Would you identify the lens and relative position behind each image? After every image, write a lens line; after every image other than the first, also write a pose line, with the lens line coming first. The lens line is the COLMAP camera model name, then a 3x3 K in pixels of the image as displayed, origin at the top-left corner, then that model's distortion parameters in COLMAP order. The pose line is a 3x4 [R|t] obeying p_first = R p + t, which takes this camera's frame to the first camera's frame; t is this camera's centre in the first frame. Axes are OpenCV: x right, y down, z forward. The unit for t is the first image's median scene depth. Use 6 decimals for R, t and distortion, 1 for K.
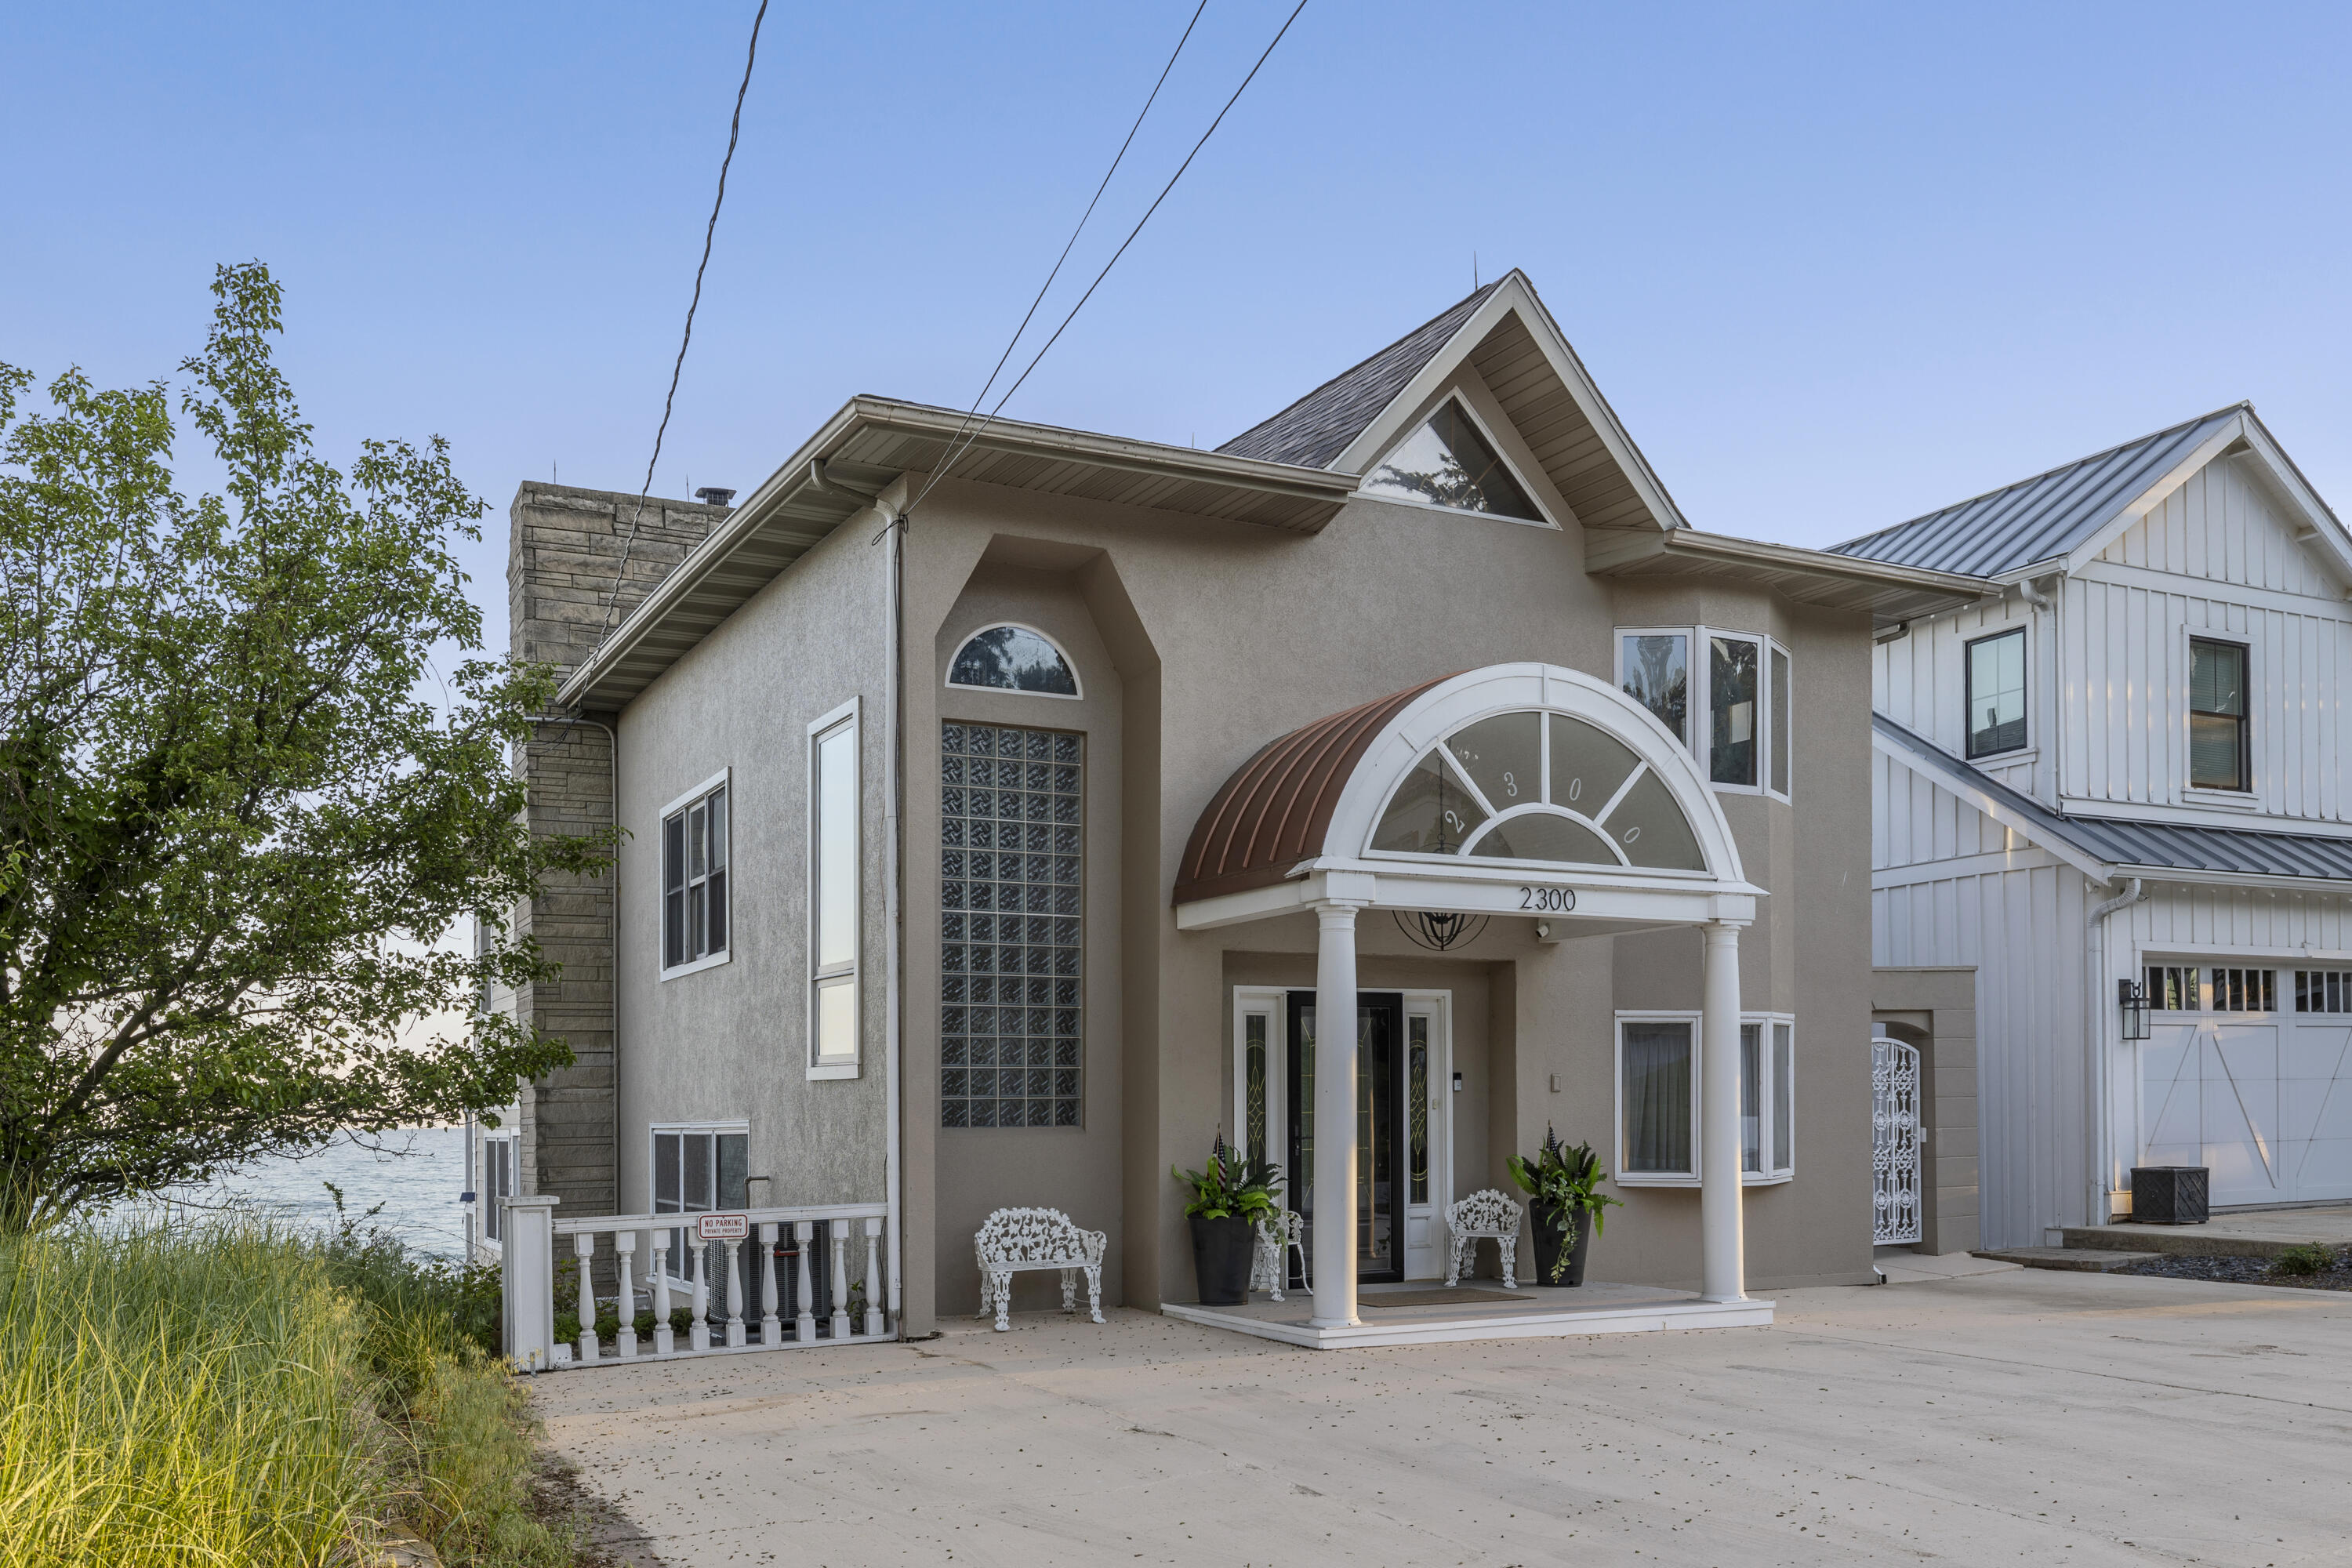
lens RADIAL K [[1885.6, 0, 1175.2], [0, 1885.6, 783.3], [0, 0, 1]] dist [0.006037, -0.002013]
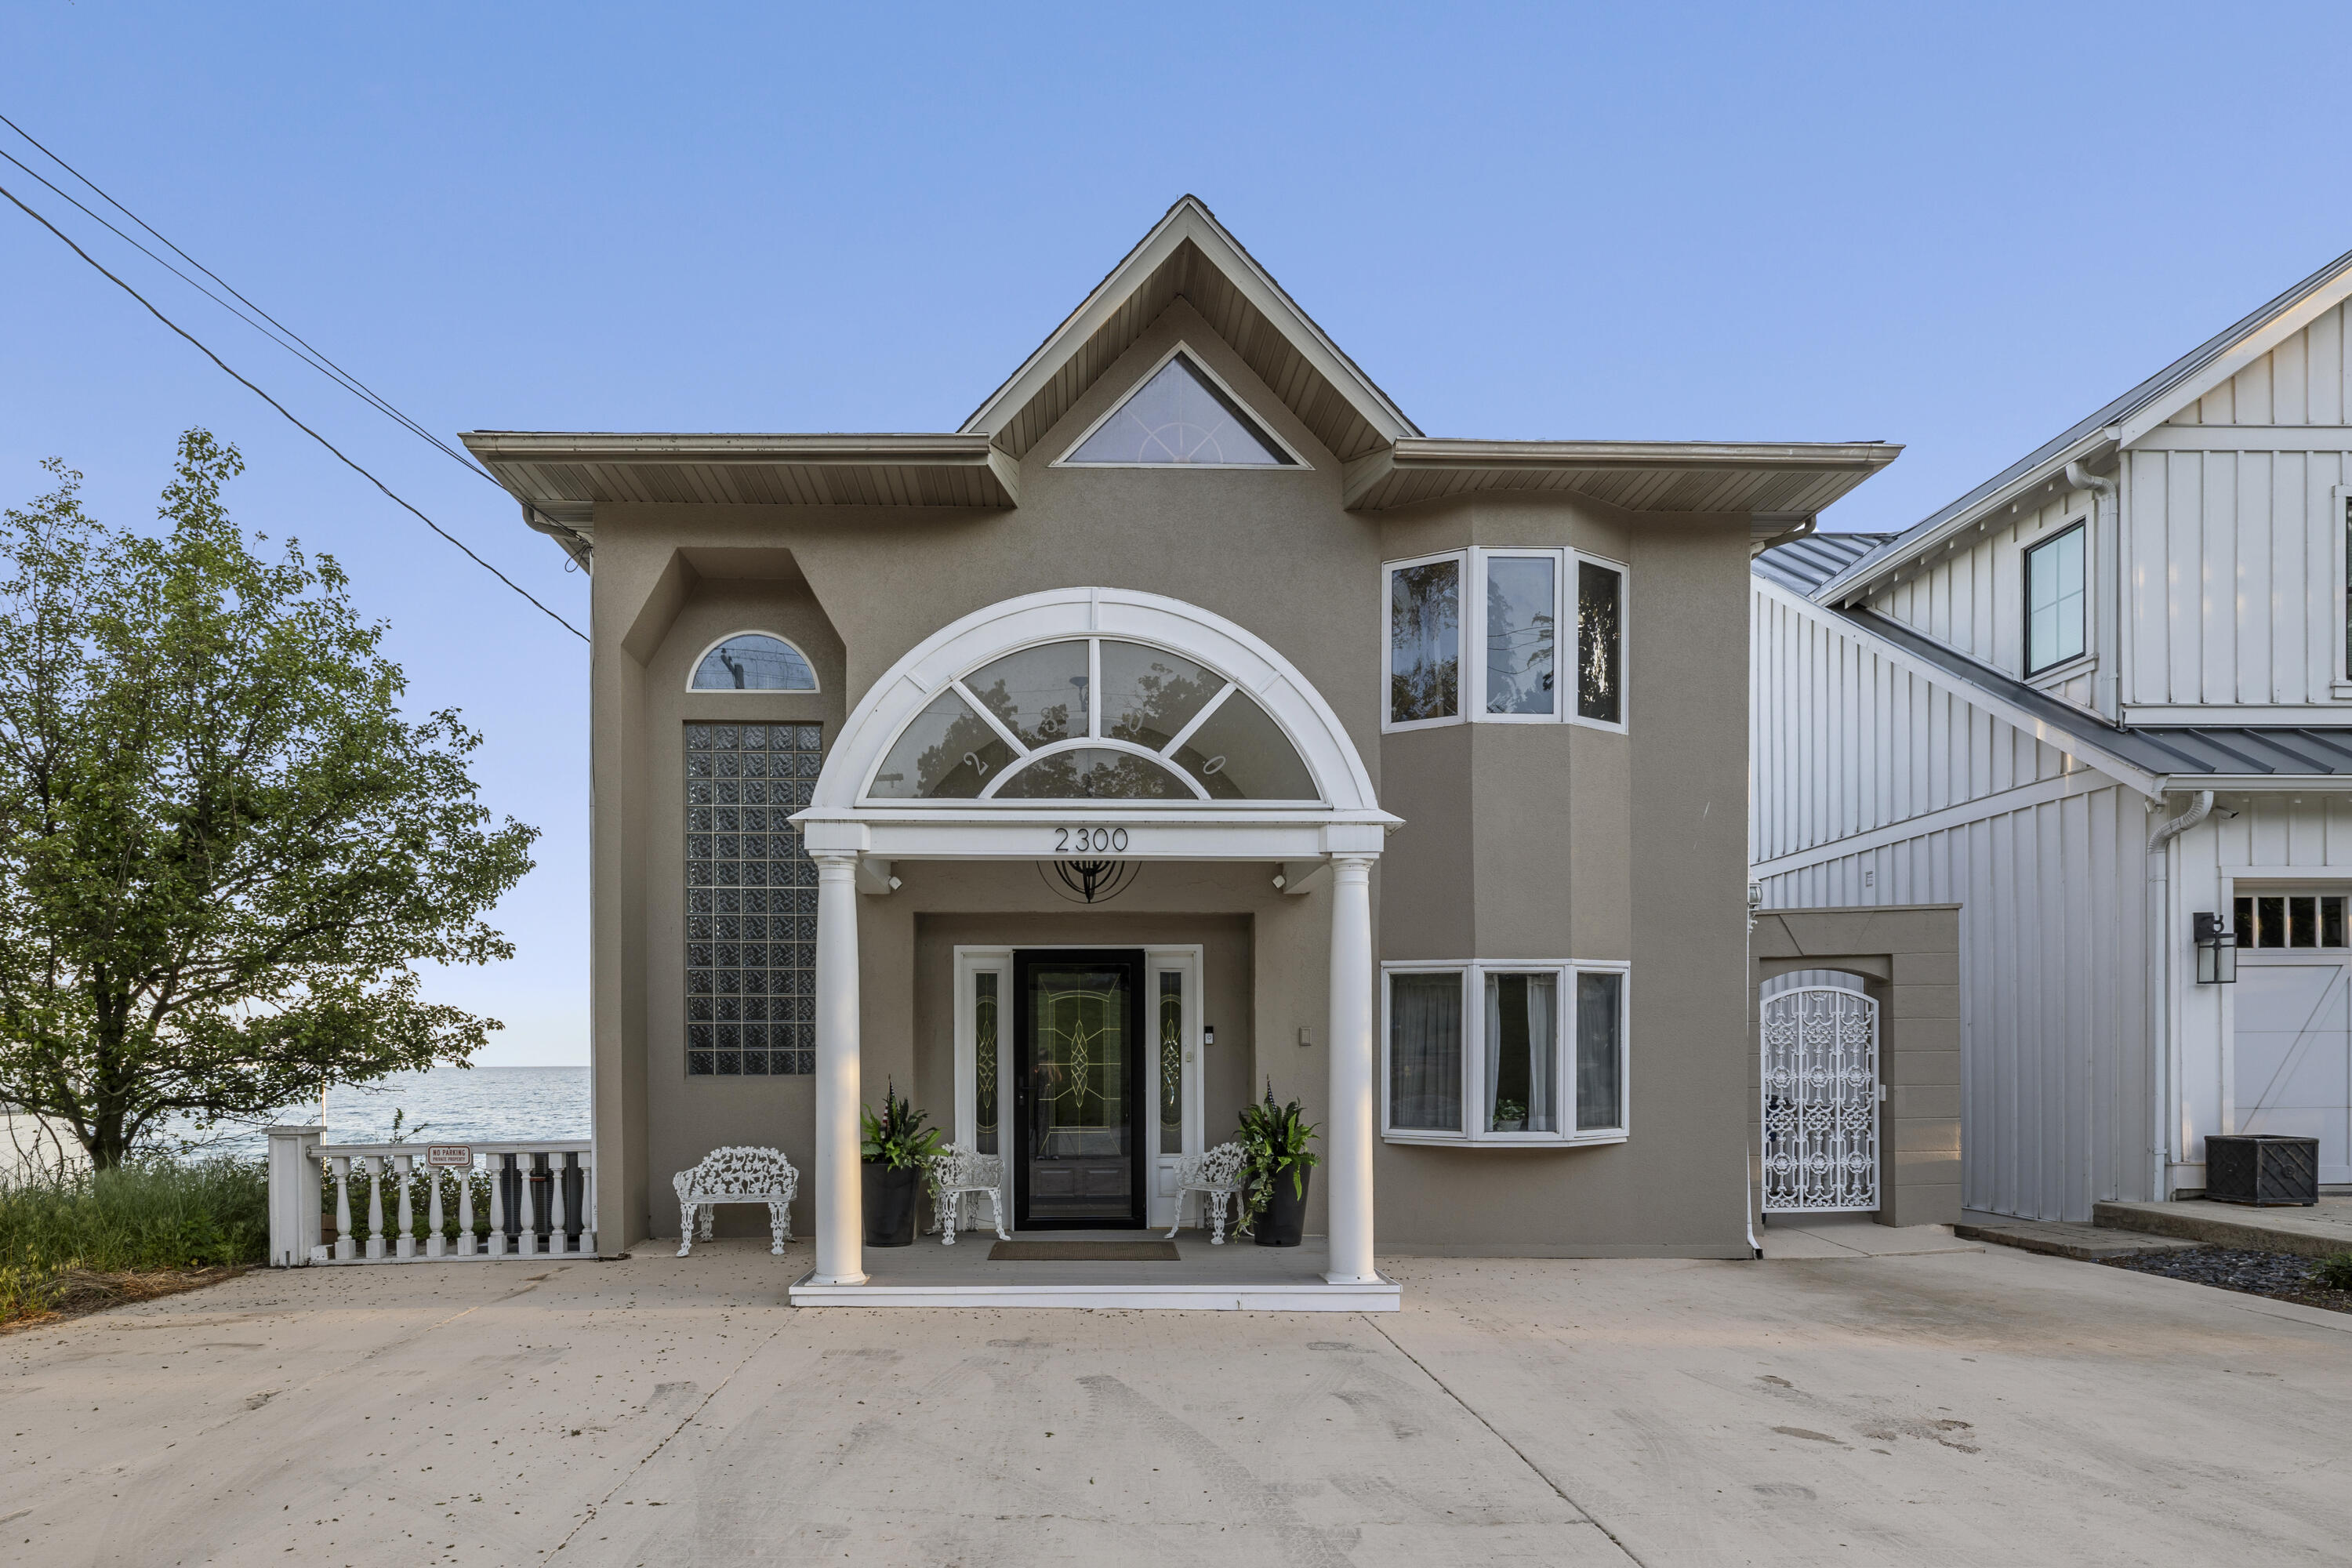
lens RADIAL K [[1243.8, 0, 1187.6], [0, 1243.8, 898.3], [0, 0, 1]] dist [0.000346, -0.001762]
pose [[0.904071, -0.046637, -0.424830, 0.431028], [0.067595, 0.997120, 0.034386, 0.062518], [0.422002, -0.059803, 0.904620, 0.403202]]
